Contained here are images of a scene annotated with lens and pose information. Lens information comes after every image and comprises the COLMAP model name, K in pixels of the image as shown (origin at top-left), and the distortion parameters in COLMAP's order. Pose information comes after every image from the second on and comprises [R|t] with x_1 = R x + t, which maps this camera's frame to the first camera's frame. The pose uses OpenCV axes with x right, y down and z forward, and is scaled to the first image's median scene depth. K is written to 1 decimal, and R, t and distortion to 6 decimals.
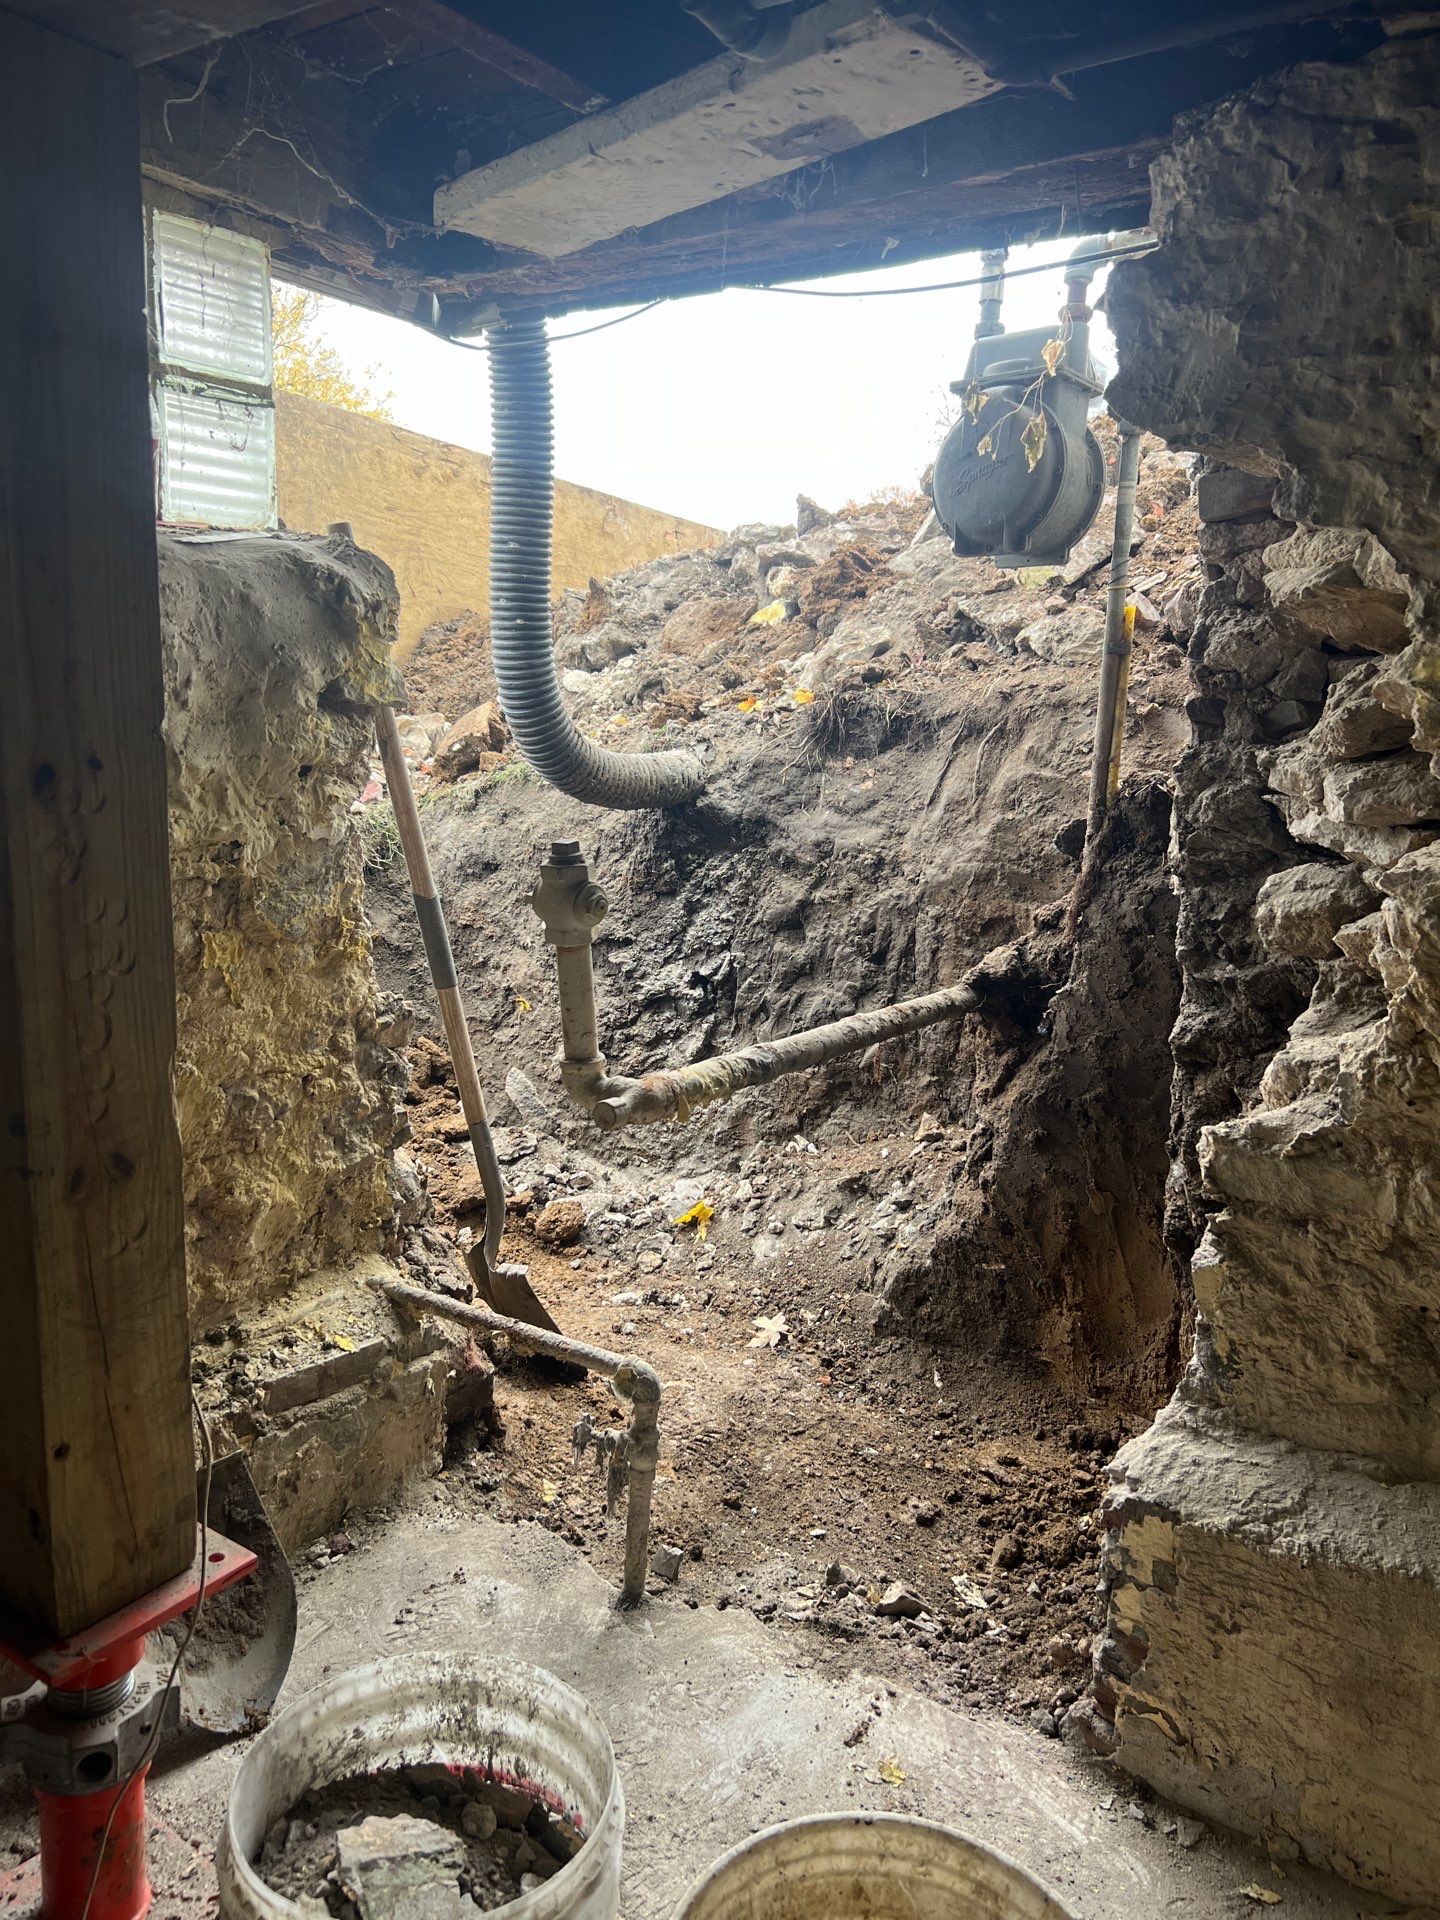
lens RADIAL K [[1415.9, 0, 720.0], [0, 1415.9, 960.0], [0, 0, 1]] dist [0.055754, -0.043837]
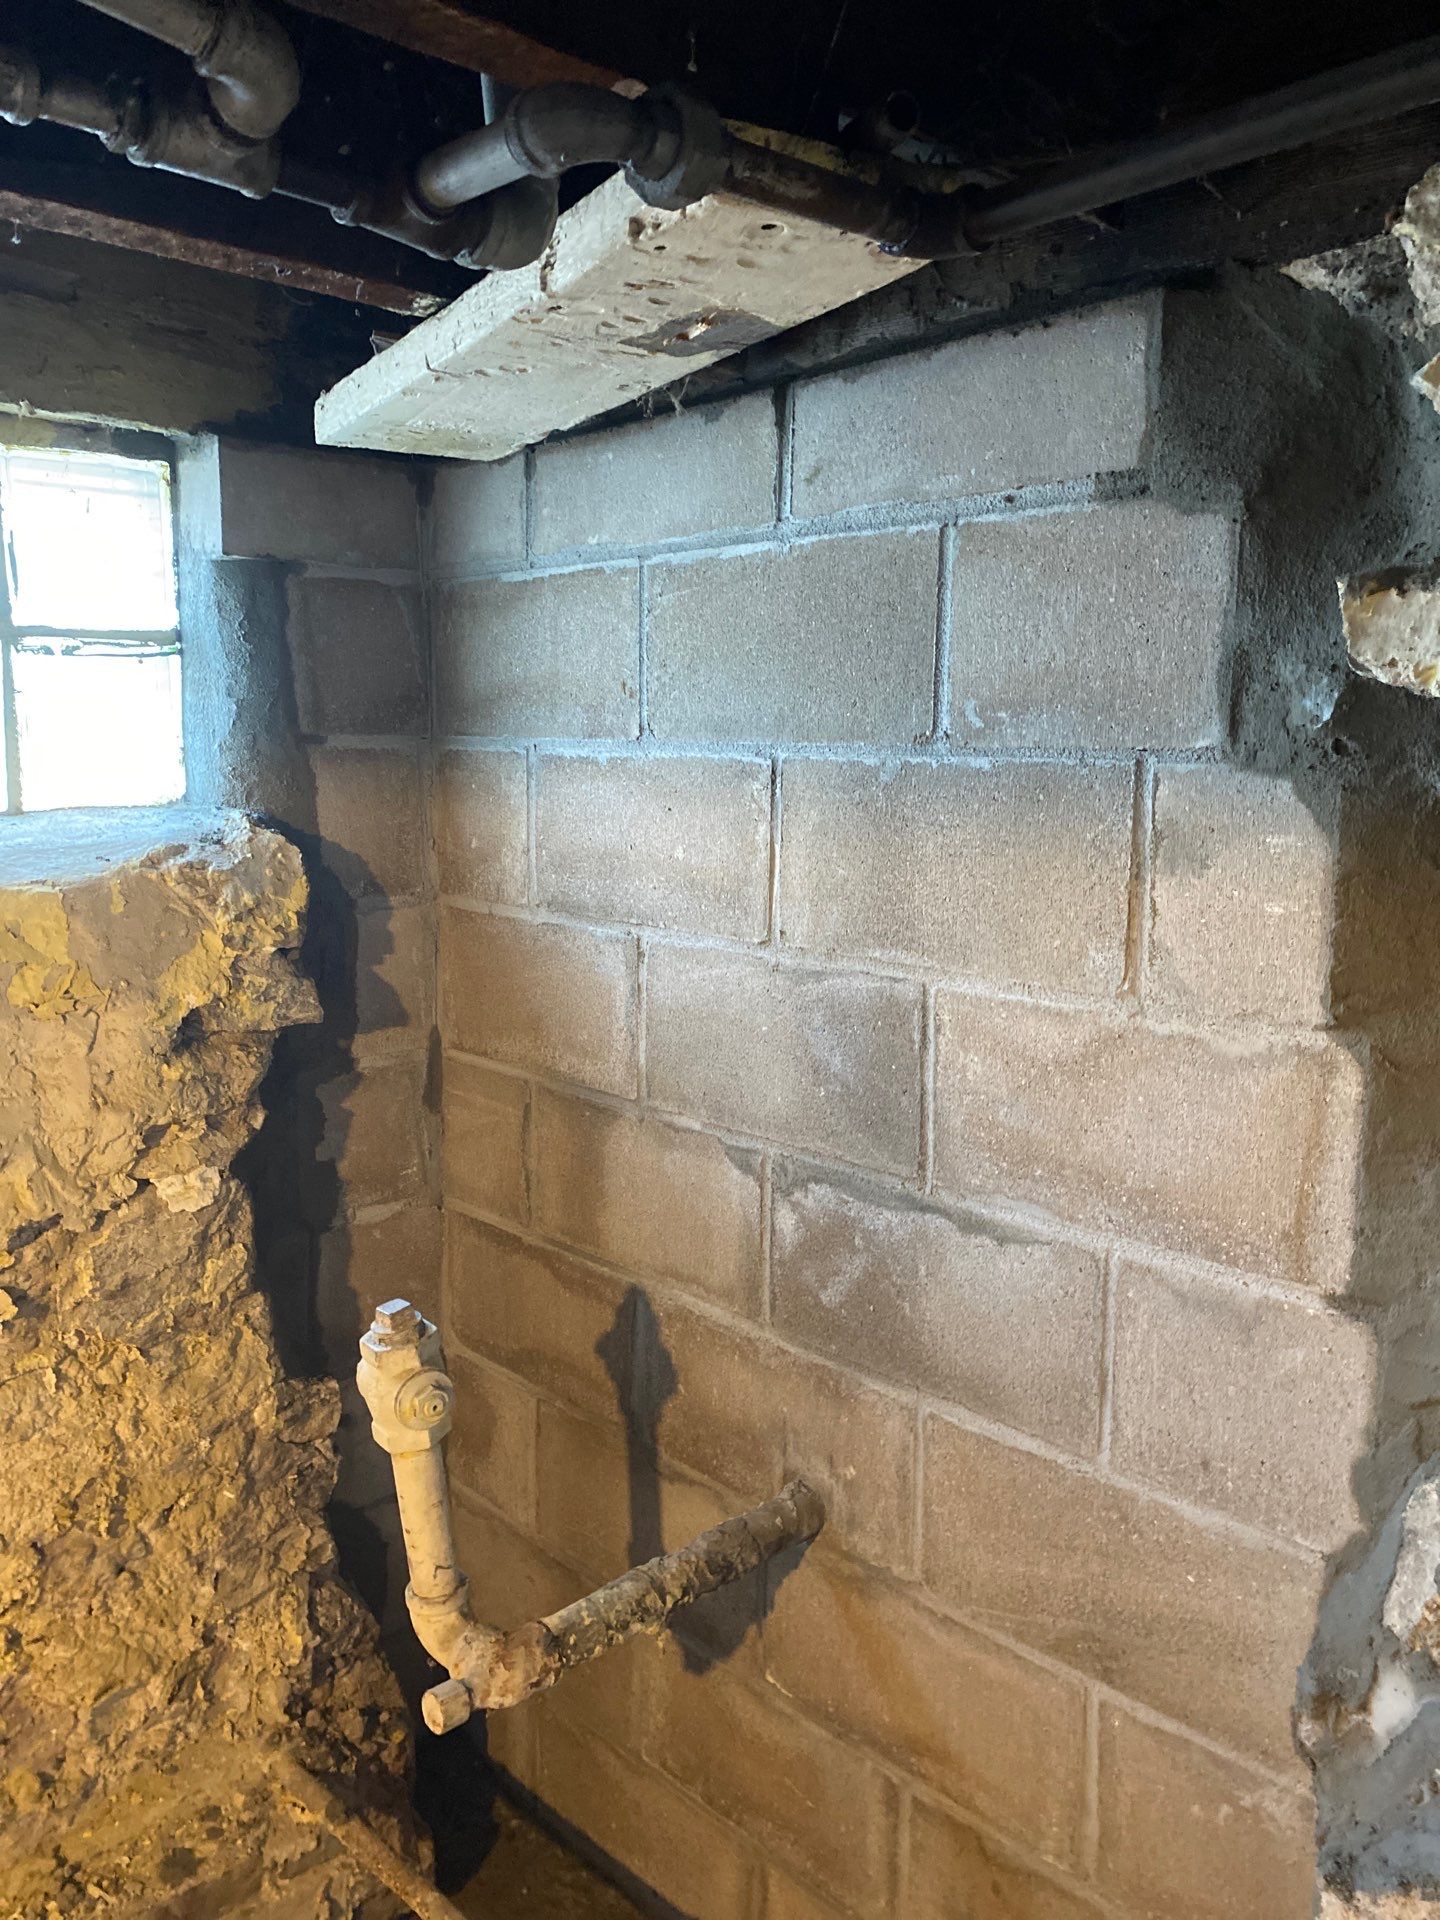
lens RADIAL K [[1493.5, 0, 720.0], [0, 1493.5, 960.0], [0, 0, 1]] dist [0.104933, -0.215419]
pose [[0.983318, -0.005301, -0.181818, 0.163379], [-0.003607, 0.998810, -0.048633, -0.188904], [0.181860, 0.048478, 0.982129, 0.241381]]
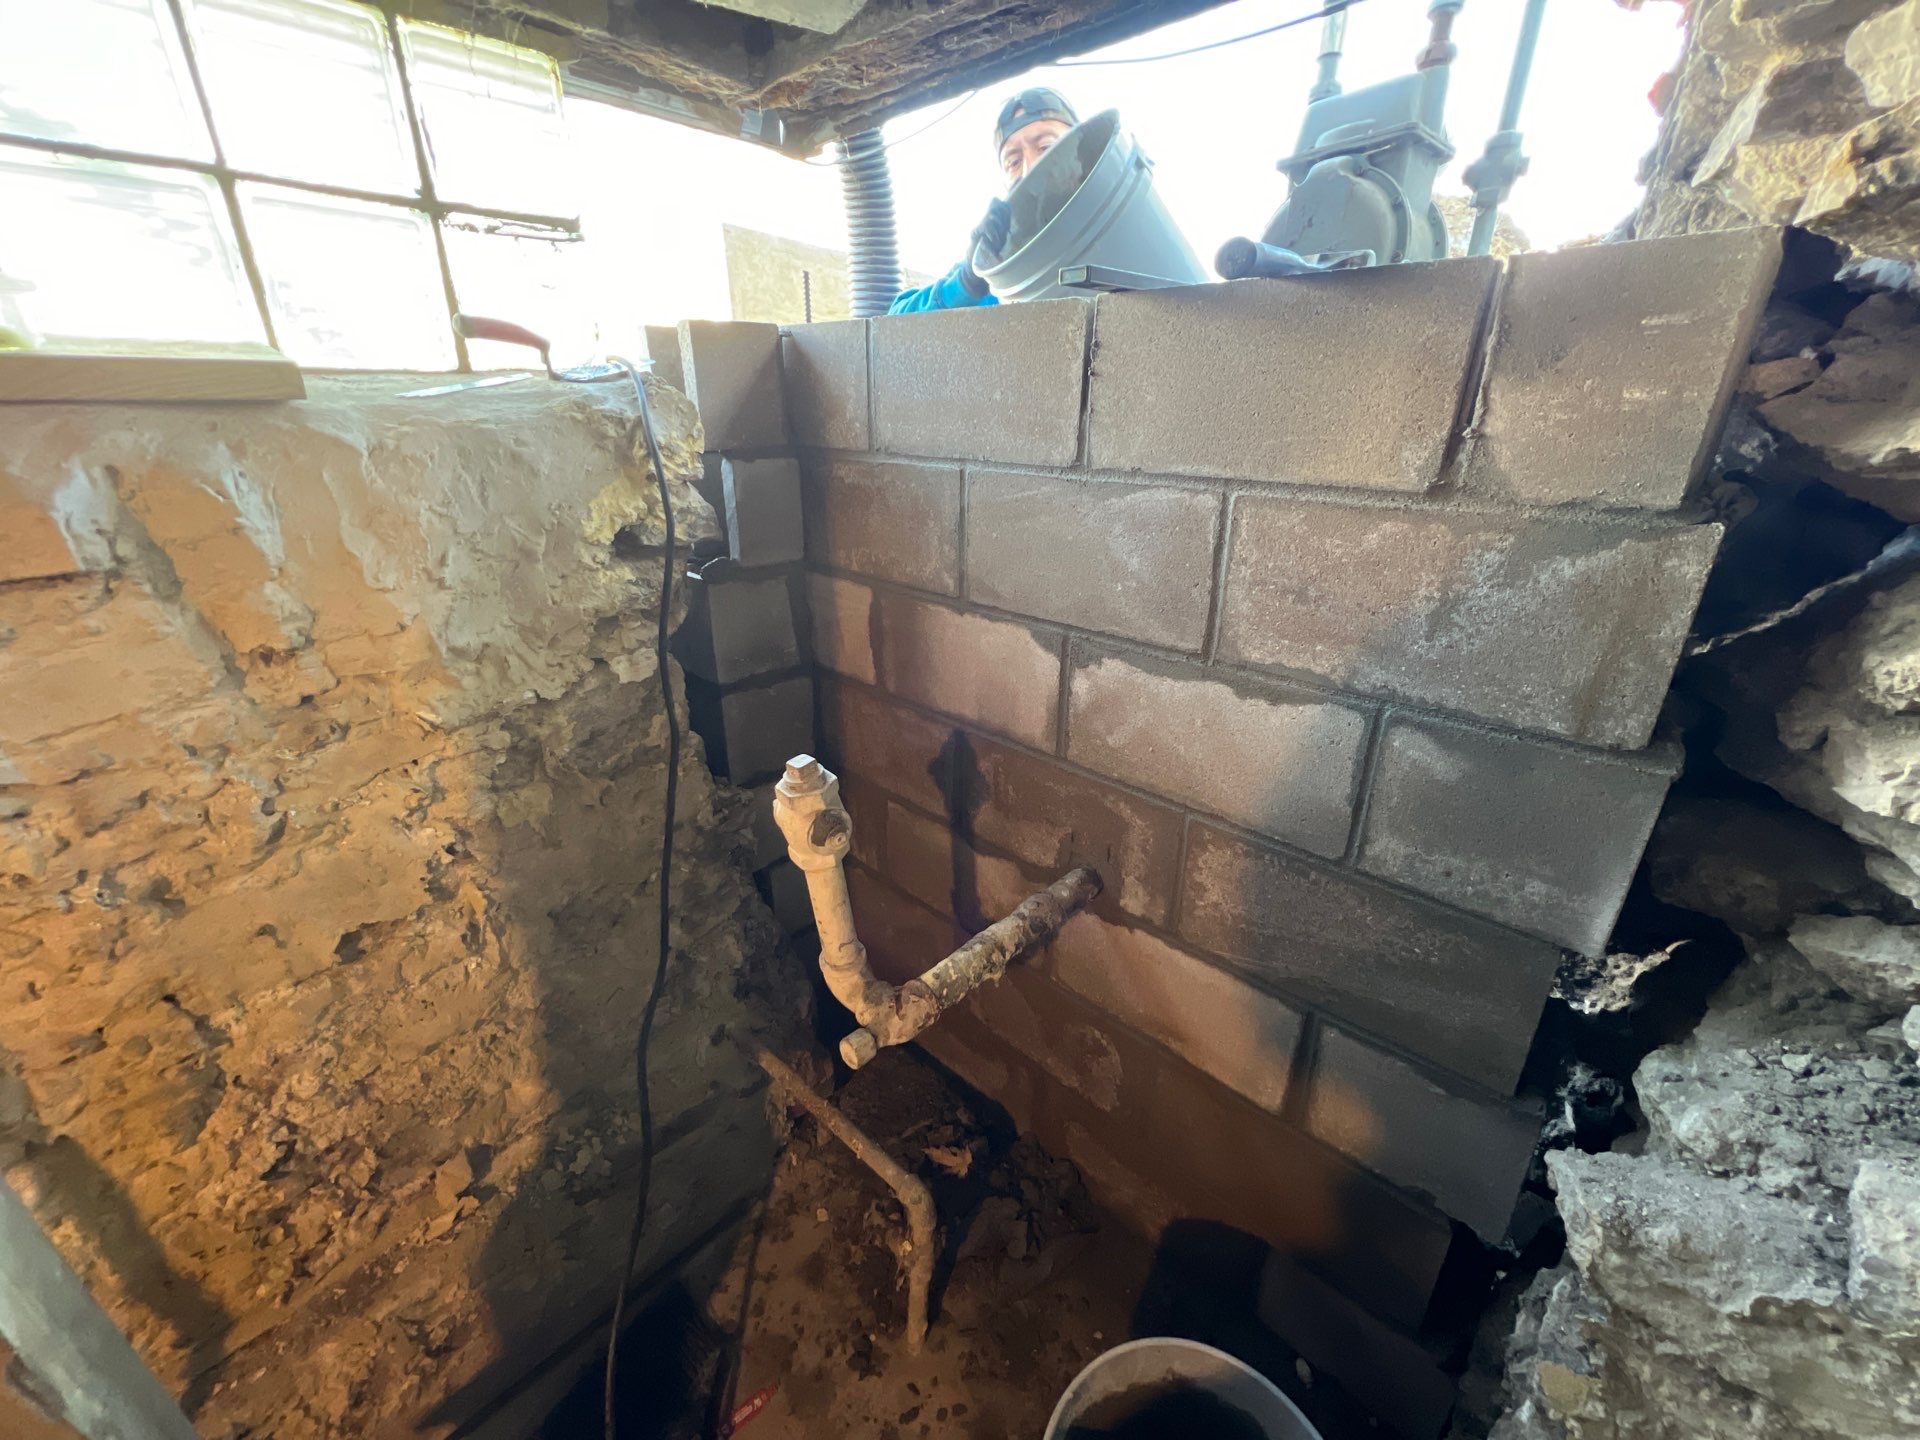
lens RADIAL K [[797.9, 0, 954.2], [0, 797.9, 735.7], [0, 0, 1]] dist [0.002335, 0.000283]
pose [[0.987230, 0.027082, -0.156982, 0.054003], [0.005014, 0.979673, 0.200541, -0.169092], [0.159222, -0.198767, 0.967026, 0.464194]]
